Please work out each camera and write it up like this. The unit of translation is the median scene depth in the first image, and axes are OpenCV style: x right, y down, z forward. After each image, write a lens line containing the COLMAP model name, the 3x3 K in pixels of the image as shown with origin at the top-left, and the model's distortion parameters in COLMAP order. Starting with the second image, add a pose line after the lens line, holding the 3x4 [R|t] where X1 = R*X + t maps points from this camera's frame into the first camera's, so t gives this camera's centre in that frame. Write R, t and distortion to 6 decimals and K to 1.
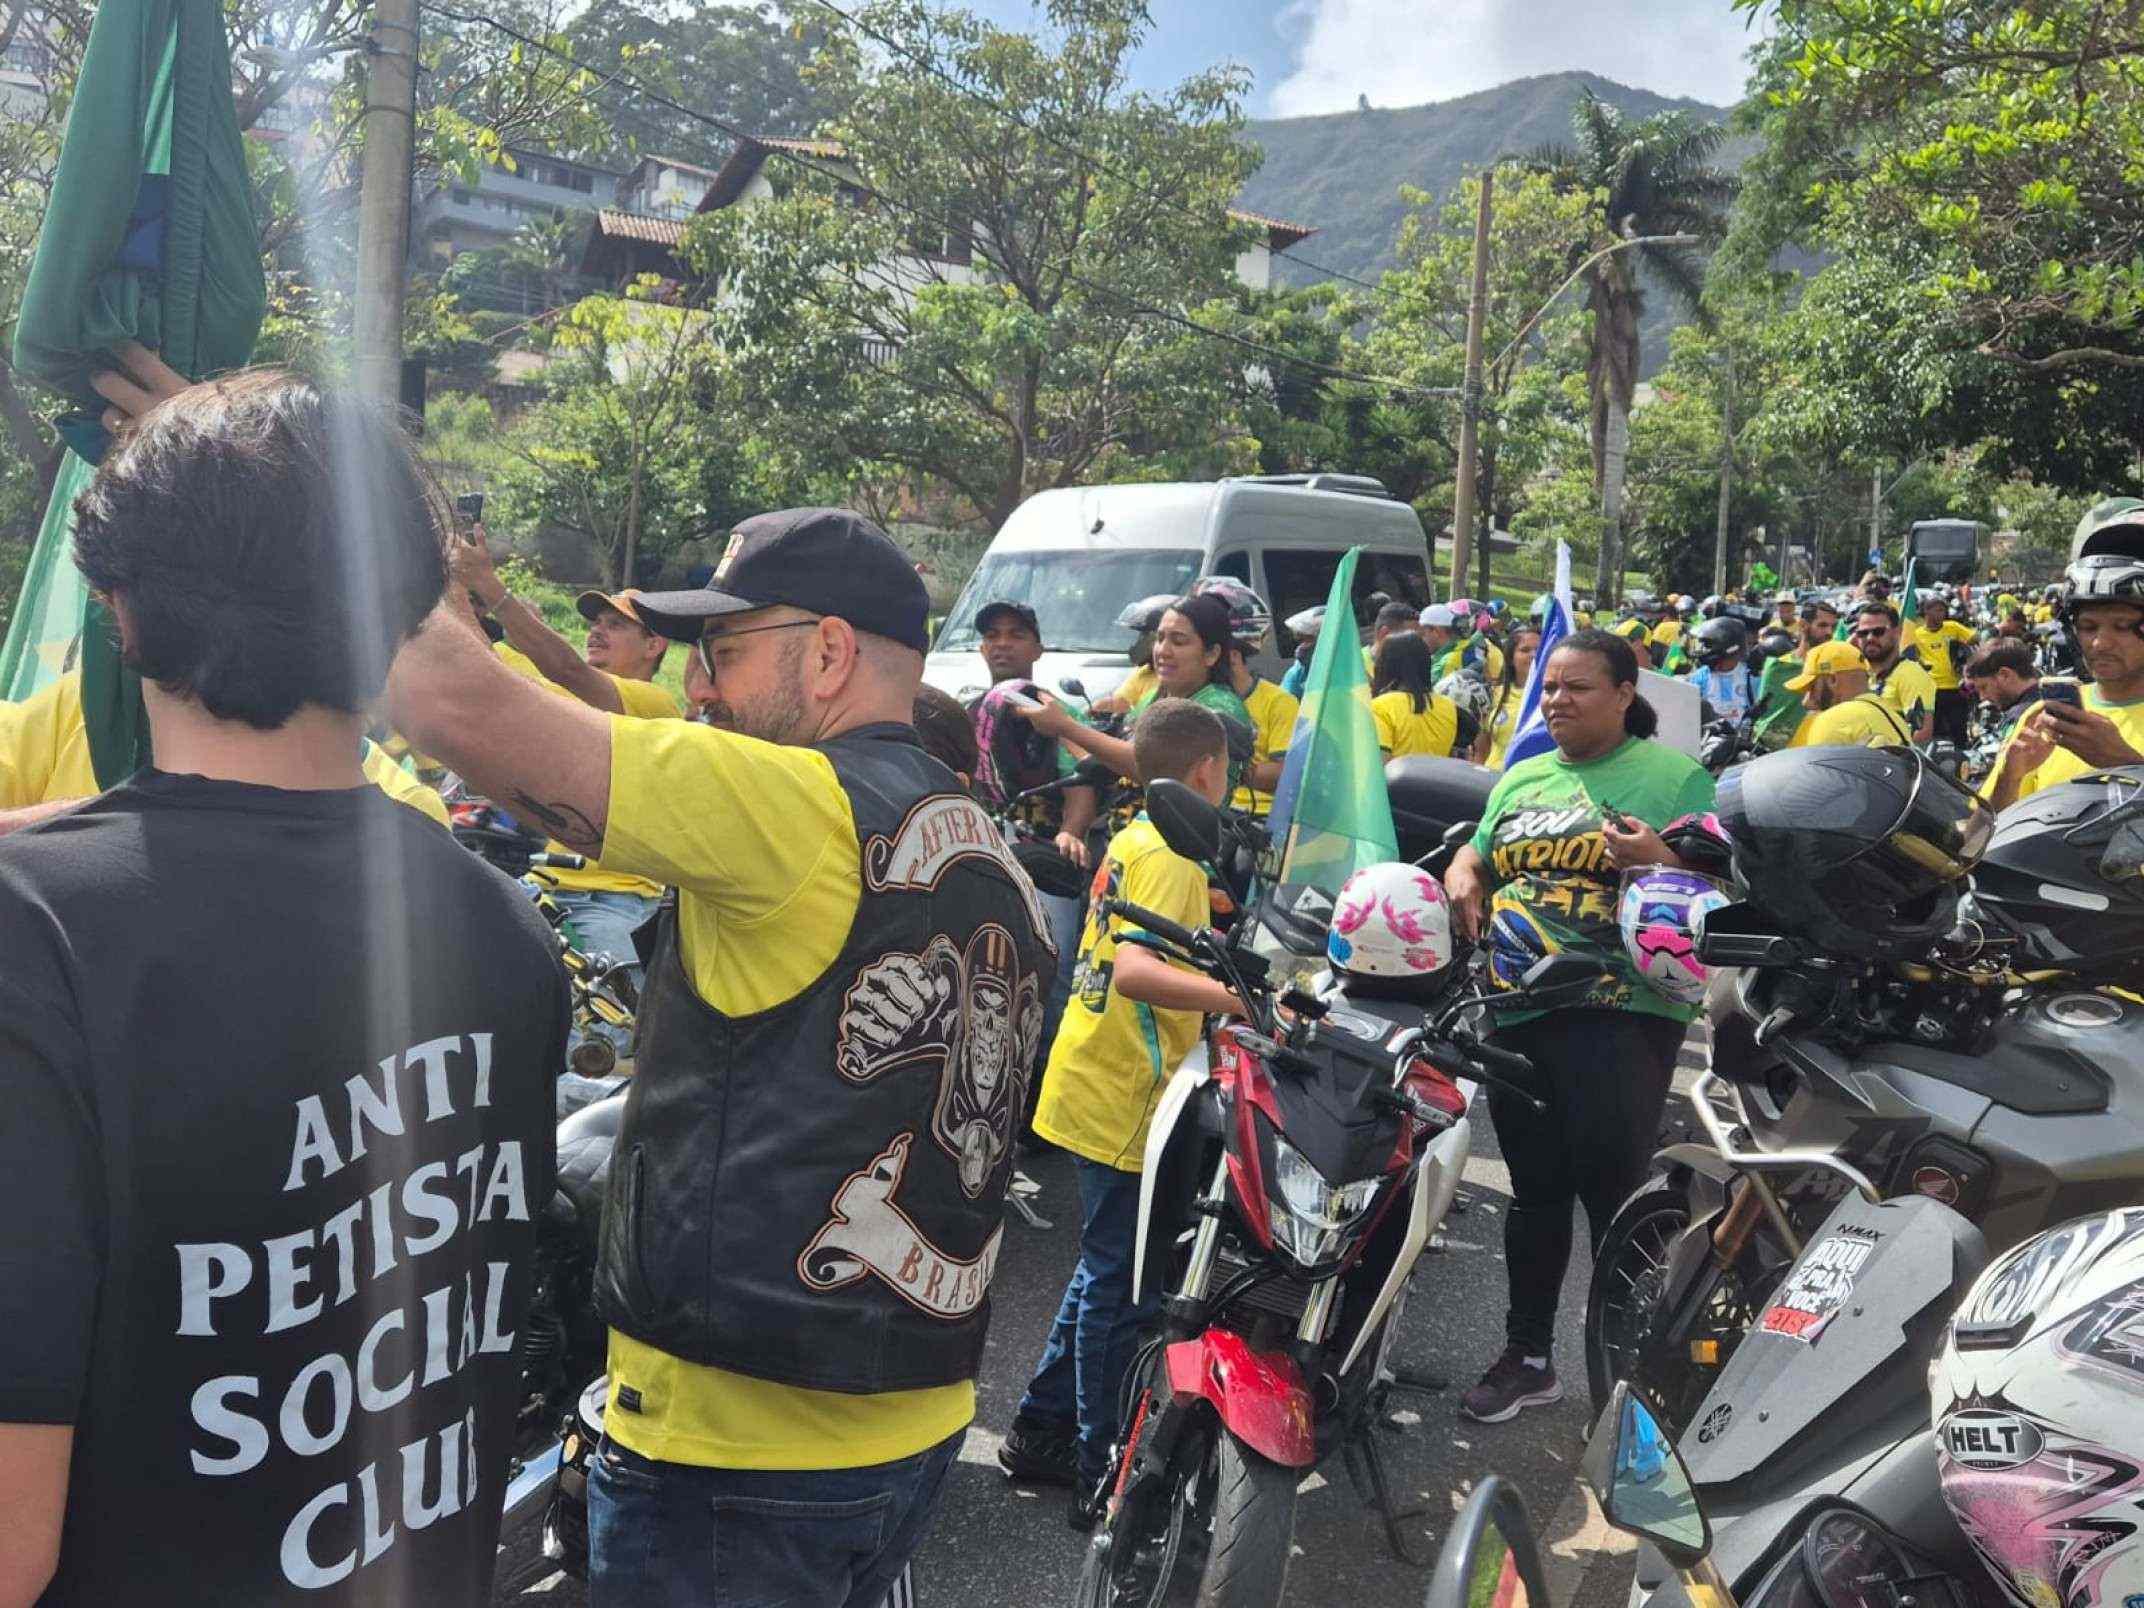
lens RADIAL K [[2060.9, 0, 1072.0], [0, 2060.9, 804.0], [0, 0, 1]] dist [0.140643, -0.266174]
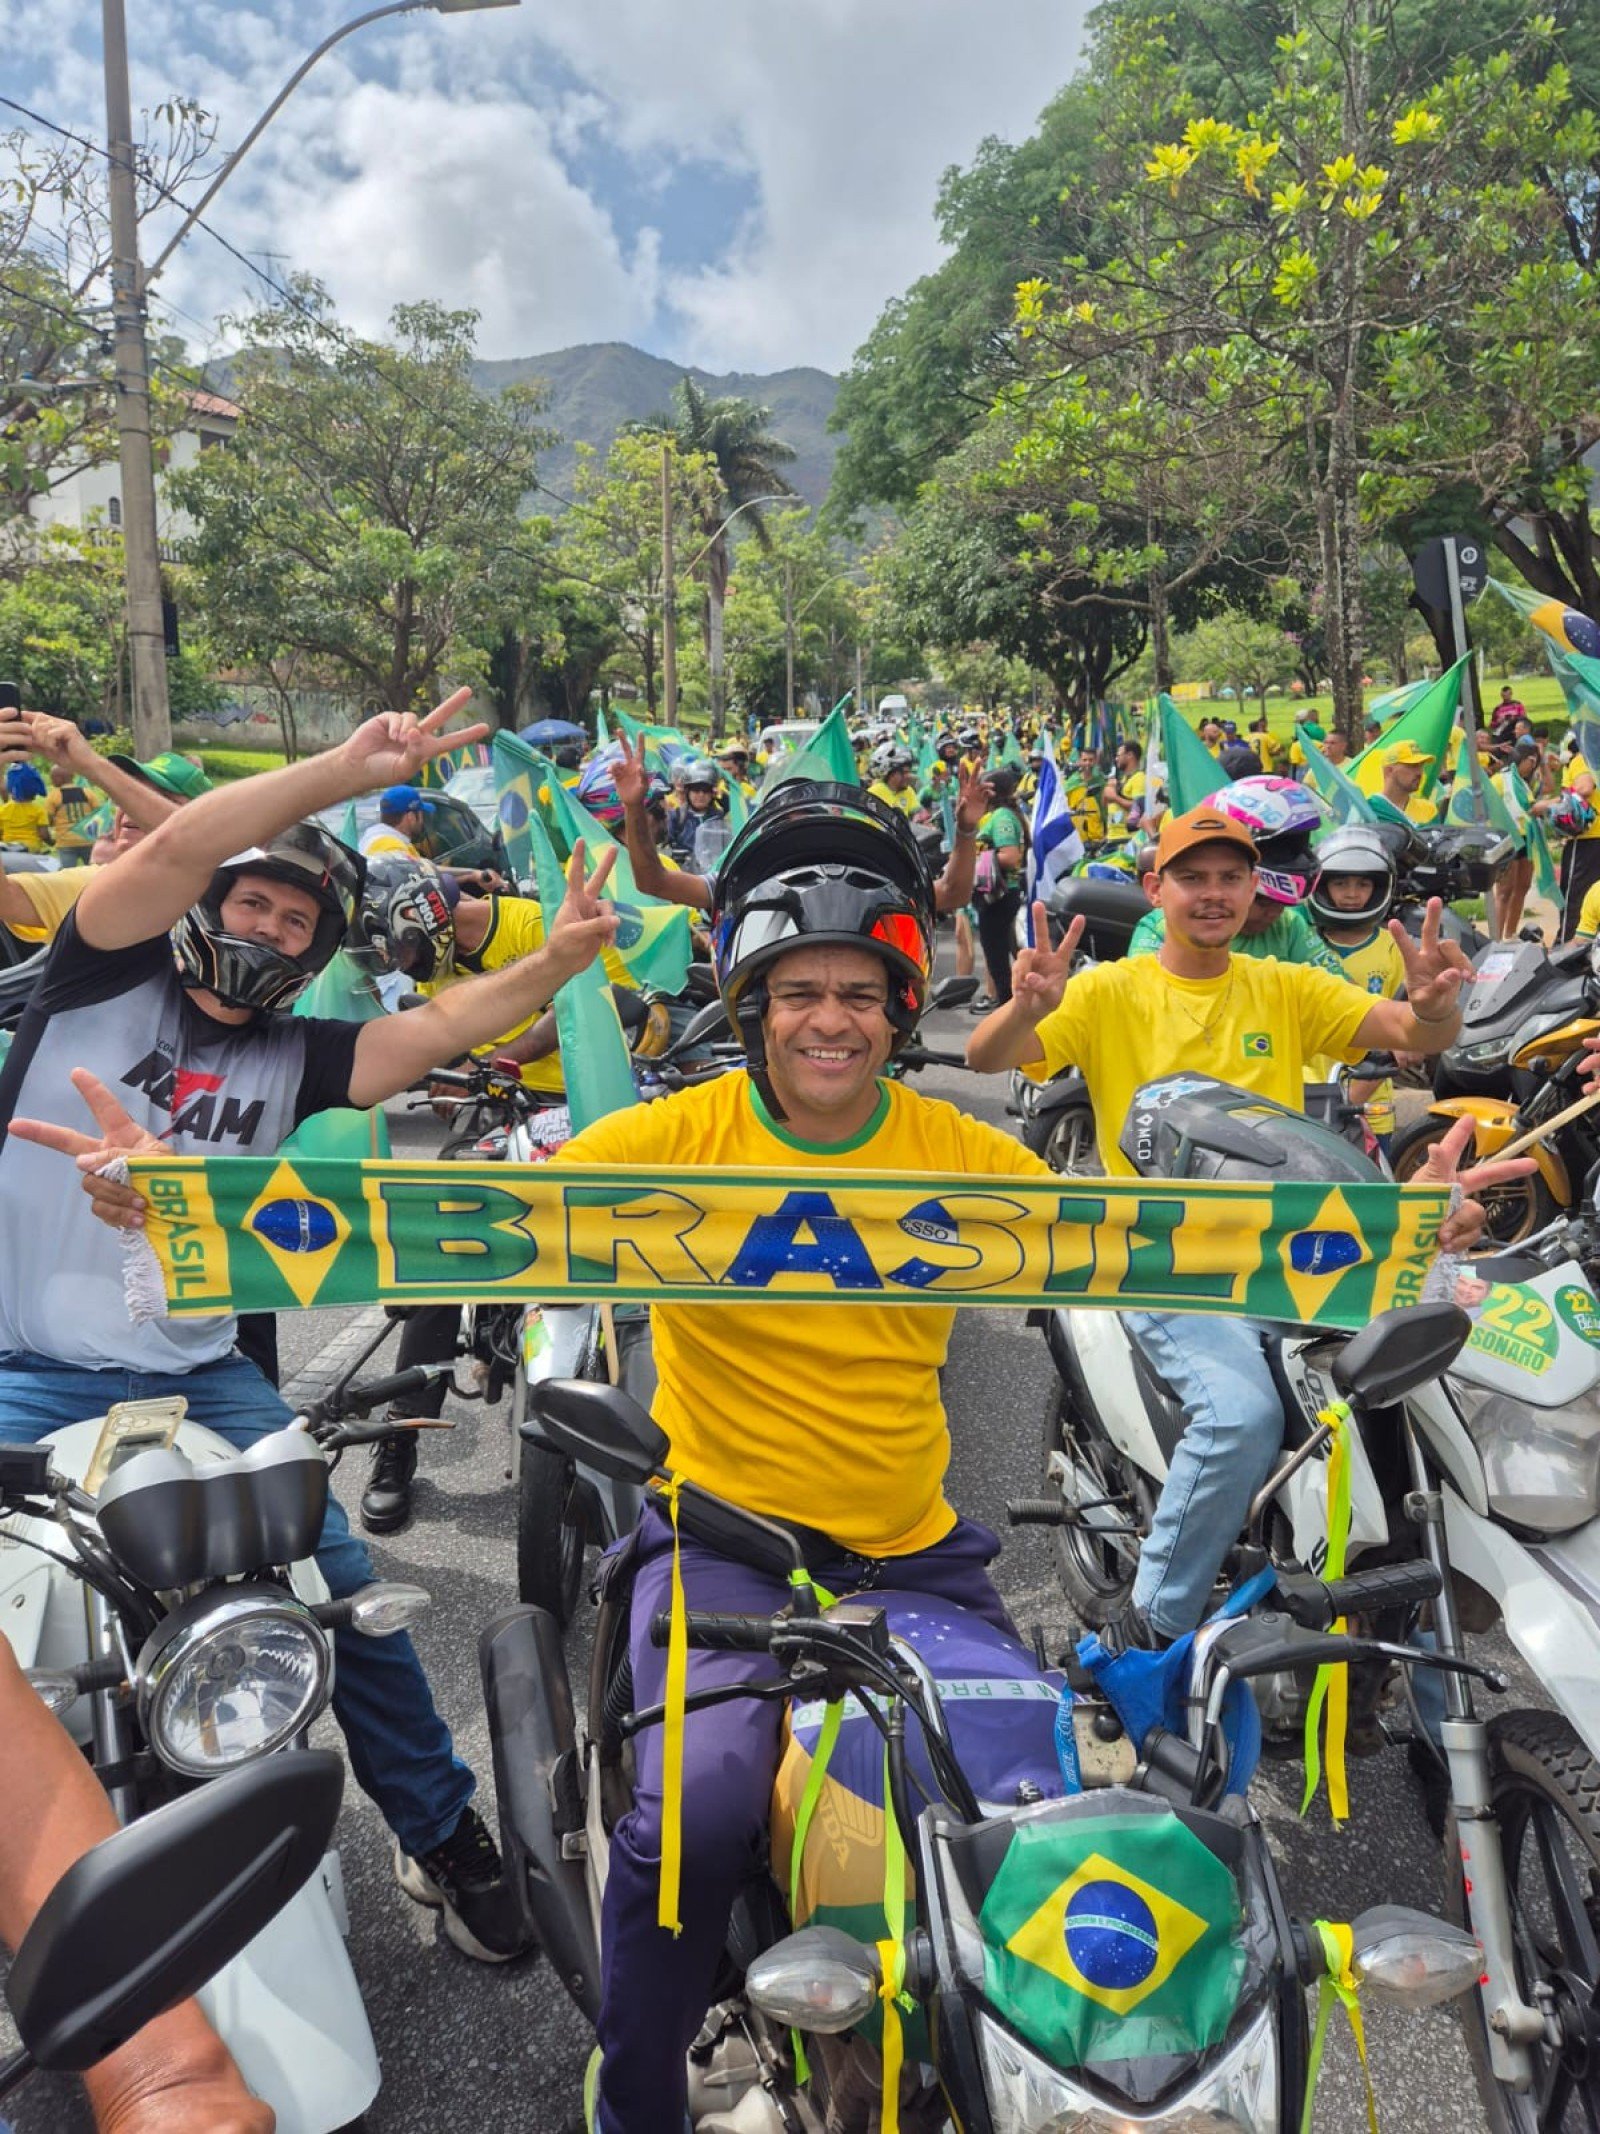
lens RADIAL K [[1495.2, 0, 807.4], [0, 1495.2, 1033.4], [0, 0, 1]] dist [0.096427, -0.076396]
pose [[0.930878, -0.099631, 0.351482, -0.102839], [0.062641, 0.991375, 0.115115, -0.001958], [-0.359919, -0.085141, 0.929091, -0.067759]]
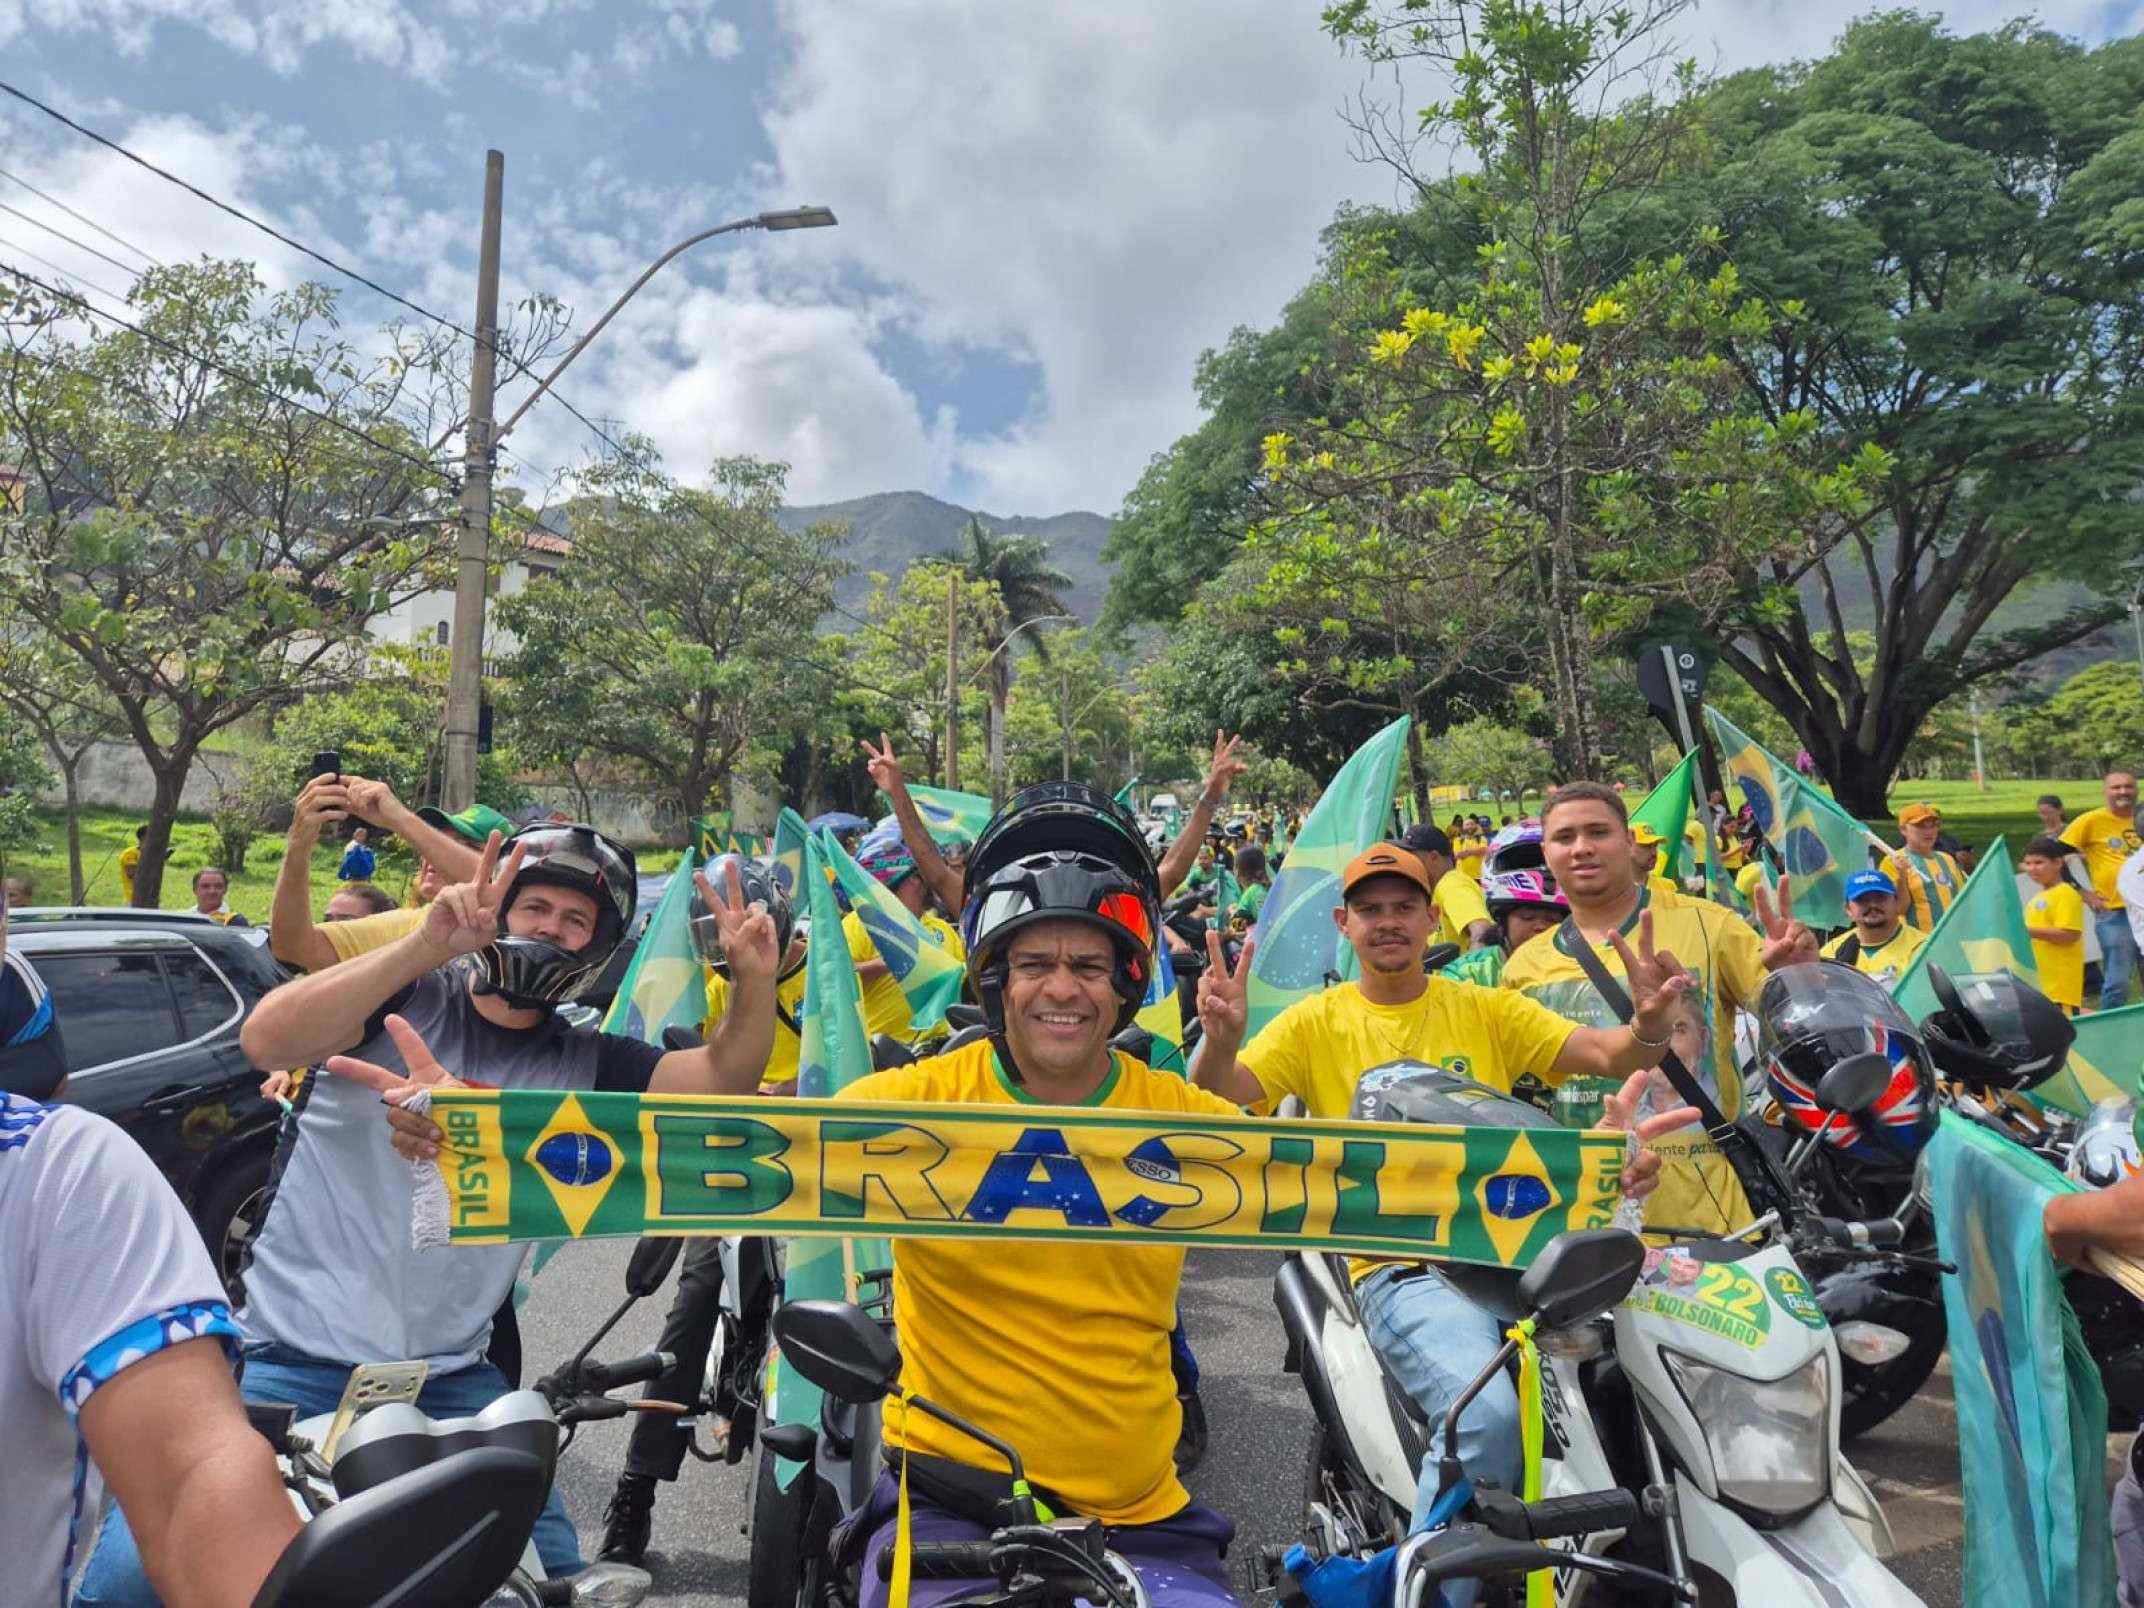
lens RADIAL K [[1478.2, 0, 1072.6], [0, 1478.2, 744.2], [0, 0, 1]] dist [0.095263, -0.003668]
pose [[0.933703, -0.006036, 0.357997, -0.103942], [0.060879, 0.987975, -0.142124, 0.002013], [-0.352834, 0.154496, 0.922843, -0.073512]]
